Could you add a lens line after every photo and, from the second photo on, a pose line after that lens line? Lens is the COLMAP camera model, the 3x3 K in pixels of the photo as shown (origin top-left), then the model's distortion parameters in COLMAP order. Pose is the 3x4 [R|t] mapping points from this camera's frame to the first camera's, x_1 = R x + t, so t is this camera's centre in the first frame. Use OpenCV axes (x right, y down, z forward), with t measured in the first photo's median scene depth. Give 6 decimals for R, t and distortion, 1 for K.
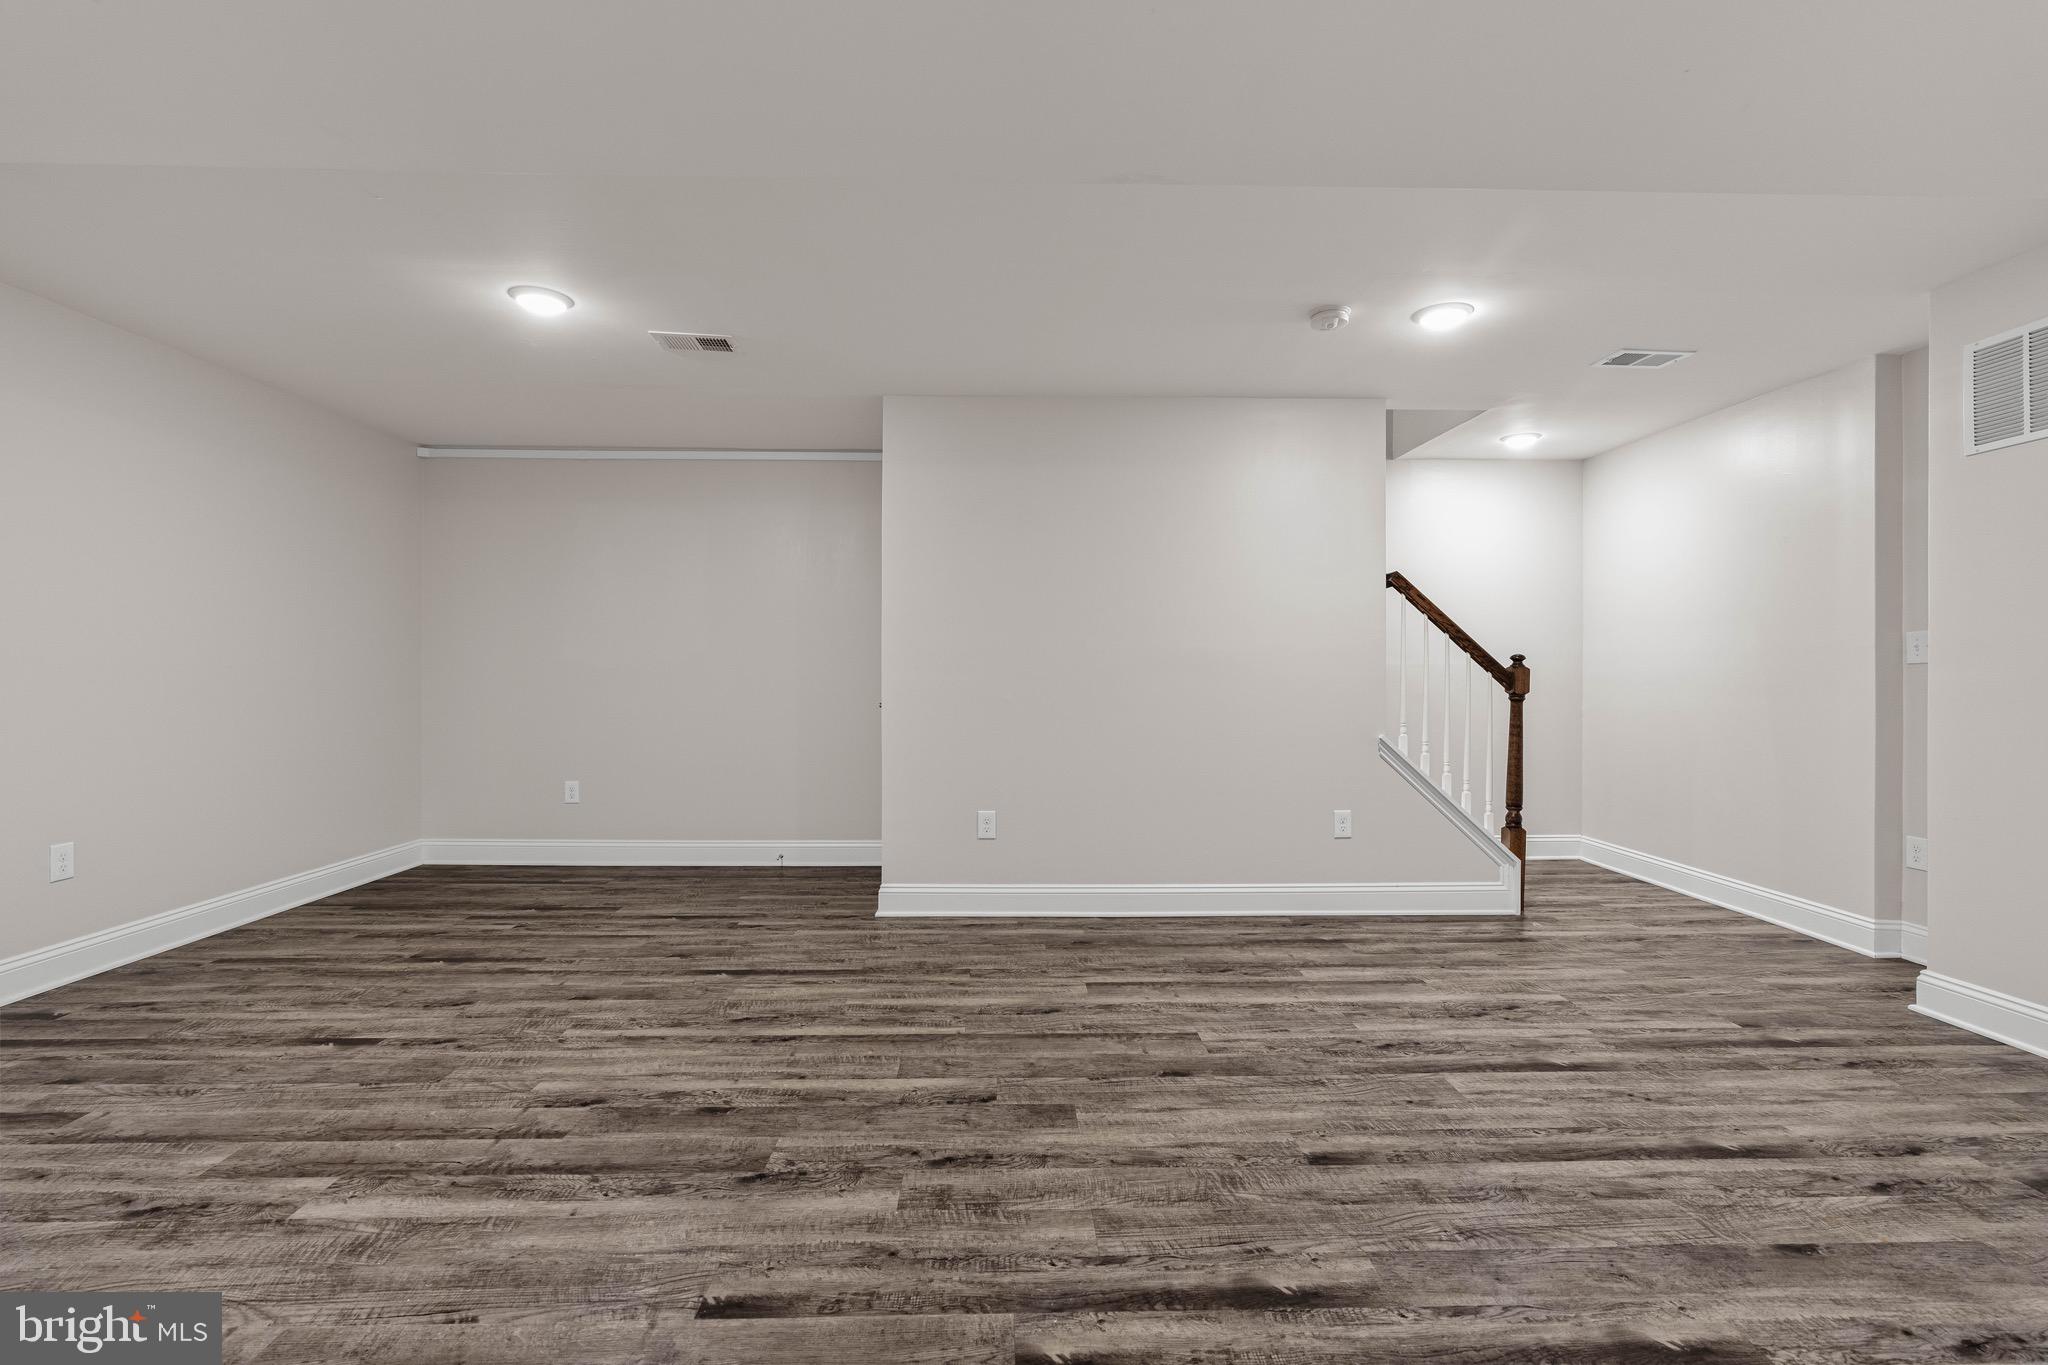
lens RADIAL K [[915.4, 0, 1029.0], [0, 915.4, 676.6], [0, 0, 1]] dist [-0.008286, 0.004262]
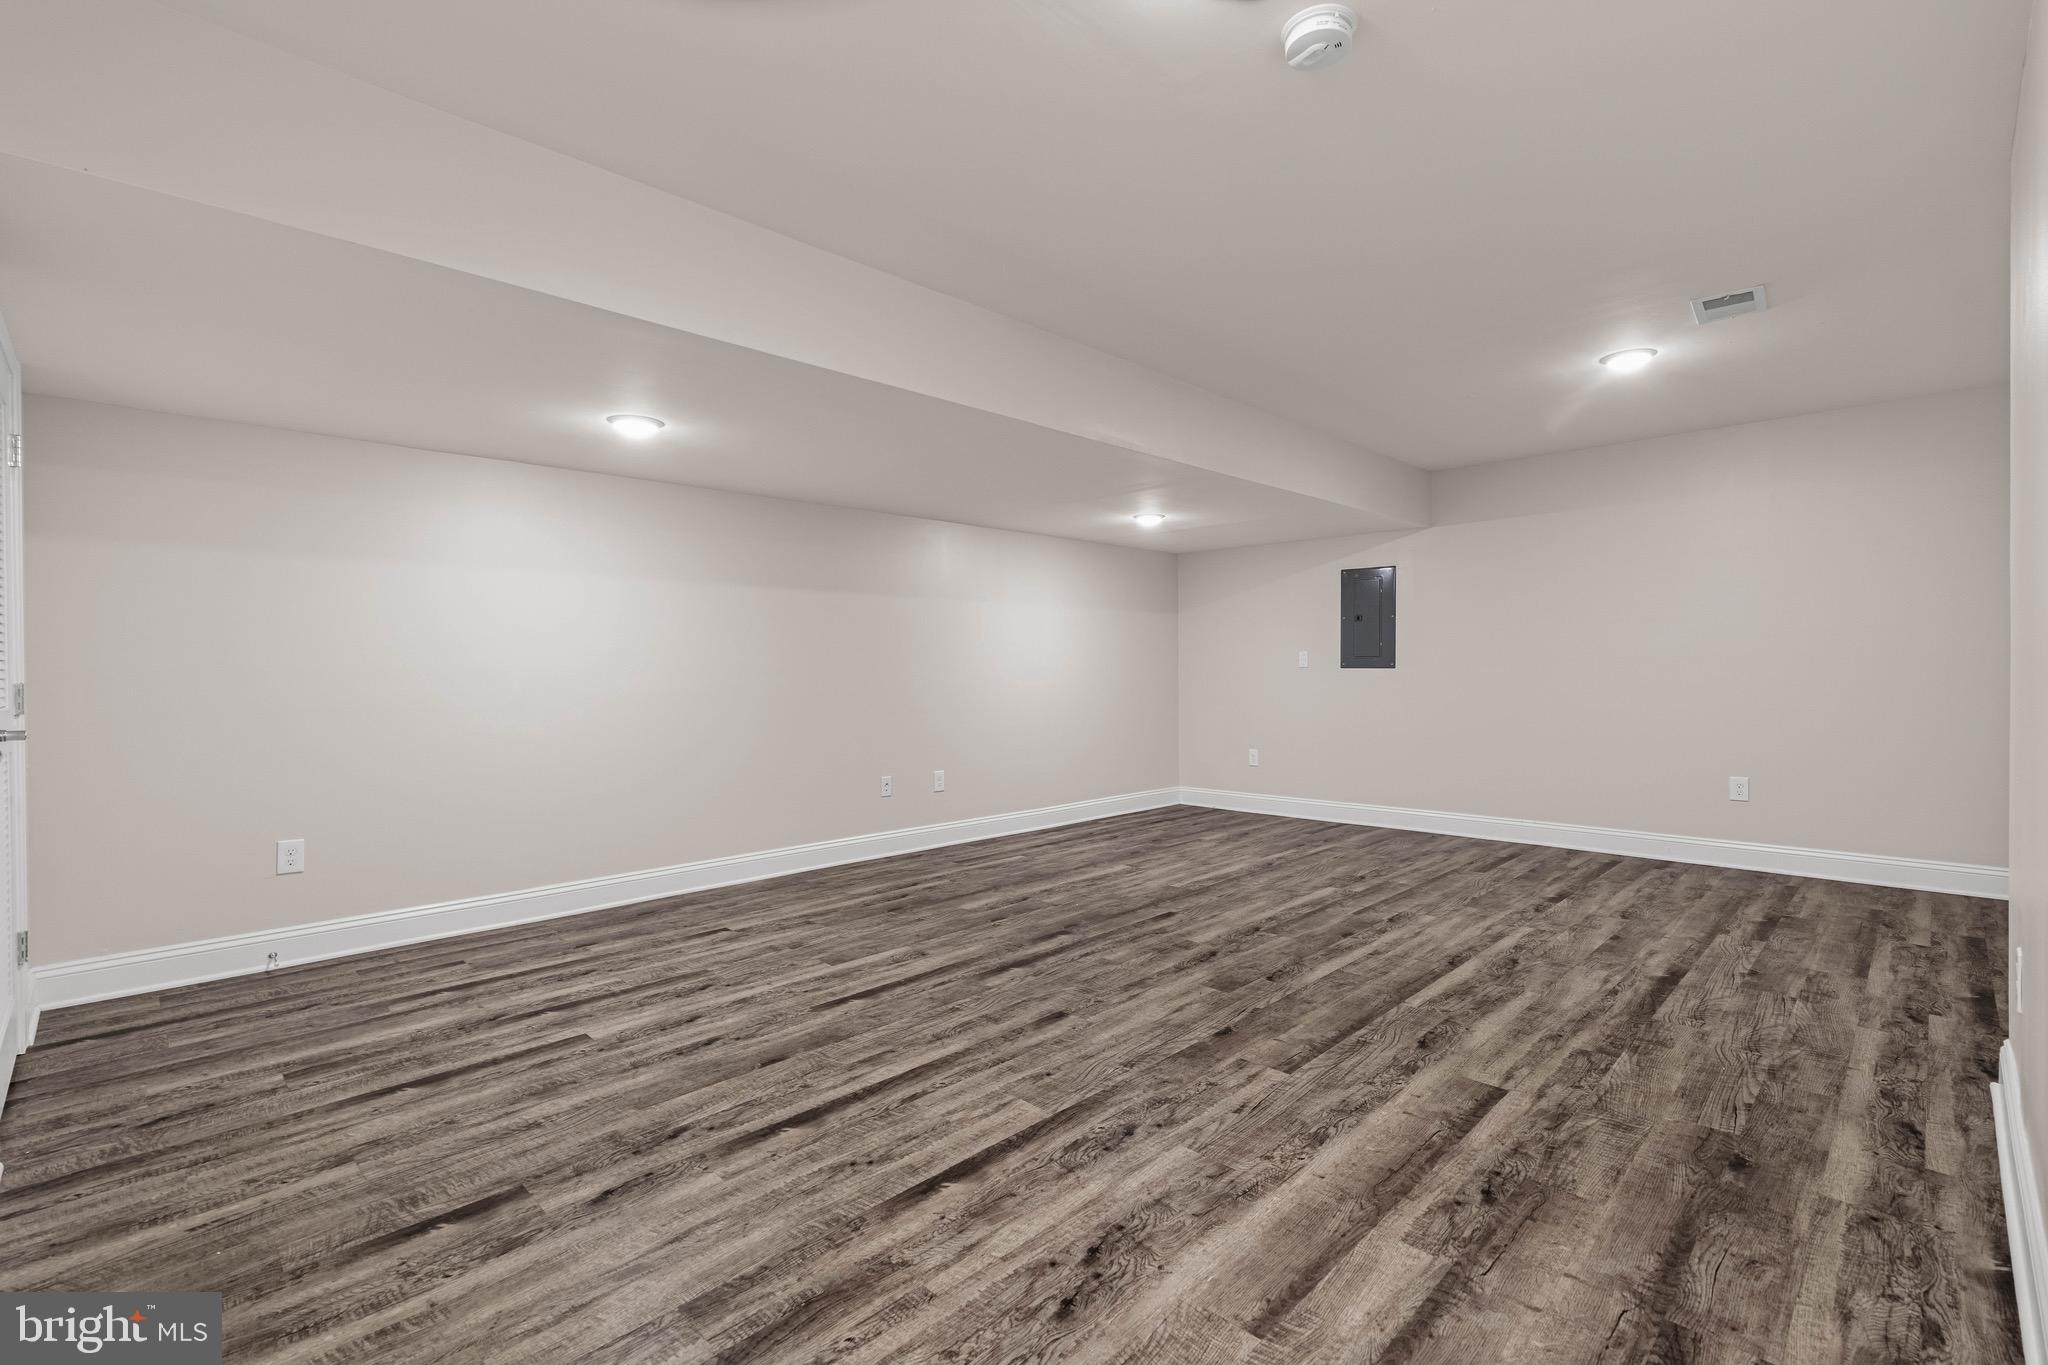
lens RADIAL K [[915.4, 0, 1029.0], [0, 915.4, 676.6], [0, 0, 1]] dist [-0.008286, 0.004262]
pose [[-0.728145, 0.007220, -0.685386, 1.112975], [0.001536, 0.999959, 0.008902, -0.000884], [0.685422, 0.005430, -0.728126, 1.689872]]
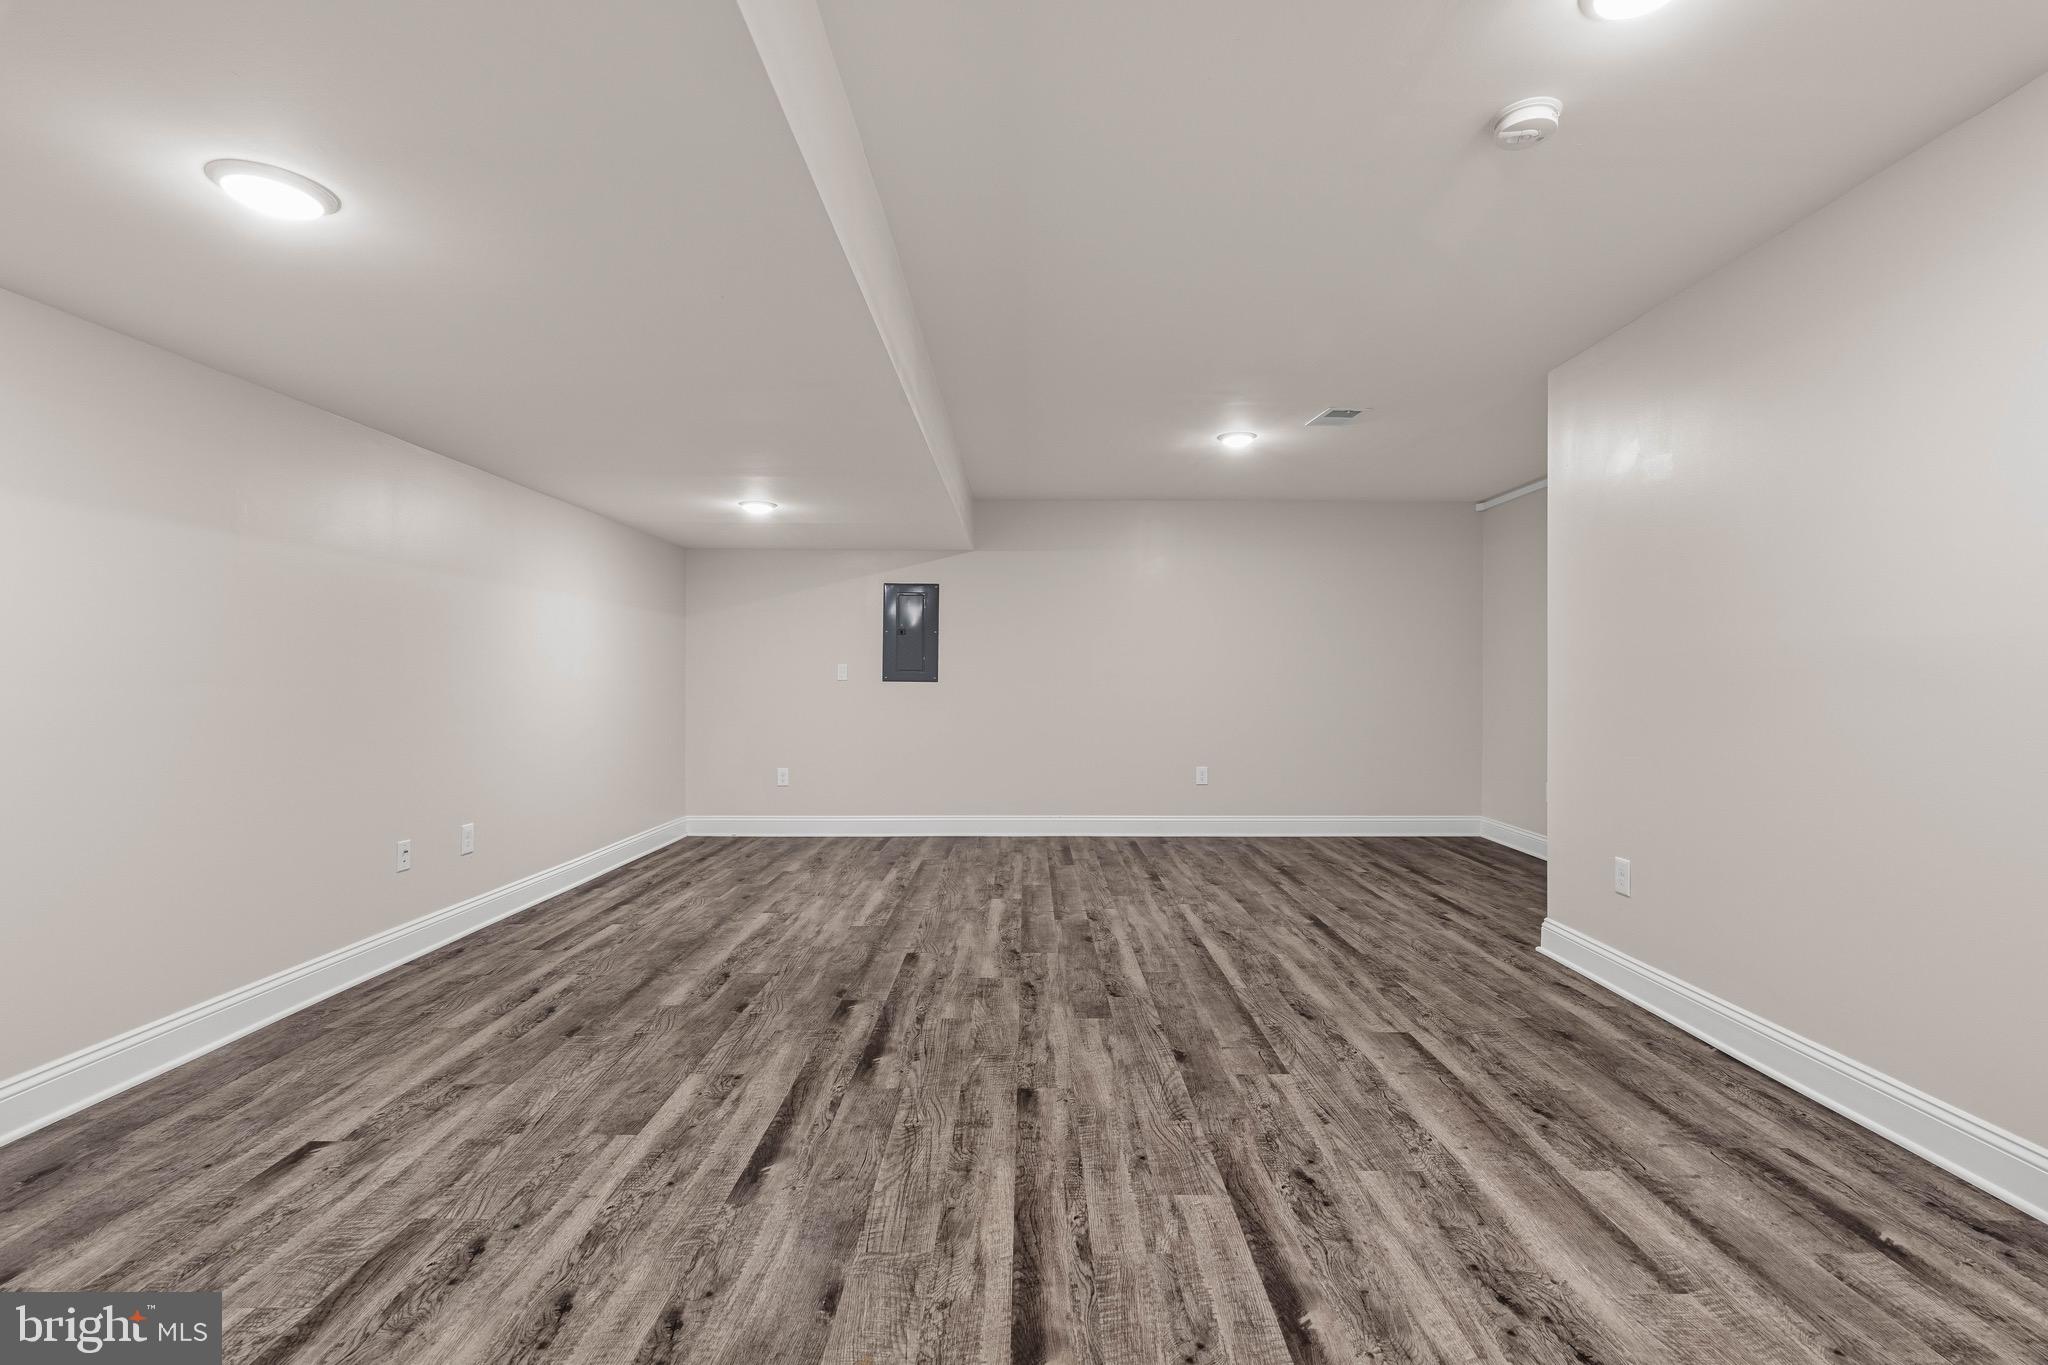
lens RADIAL K [[915.4, 0, 1029.0], [0, 915.4, 676.6], [0, 0, 1]] dist [-0.008286, 0.004262]
pose [[-0.030216, -0.007268, -0.999517, 1.274906], [-0.007188, 0.999949, -0.007054, 0.001643], [0.999518, 0.006972, -0.030267, 0.882380]]
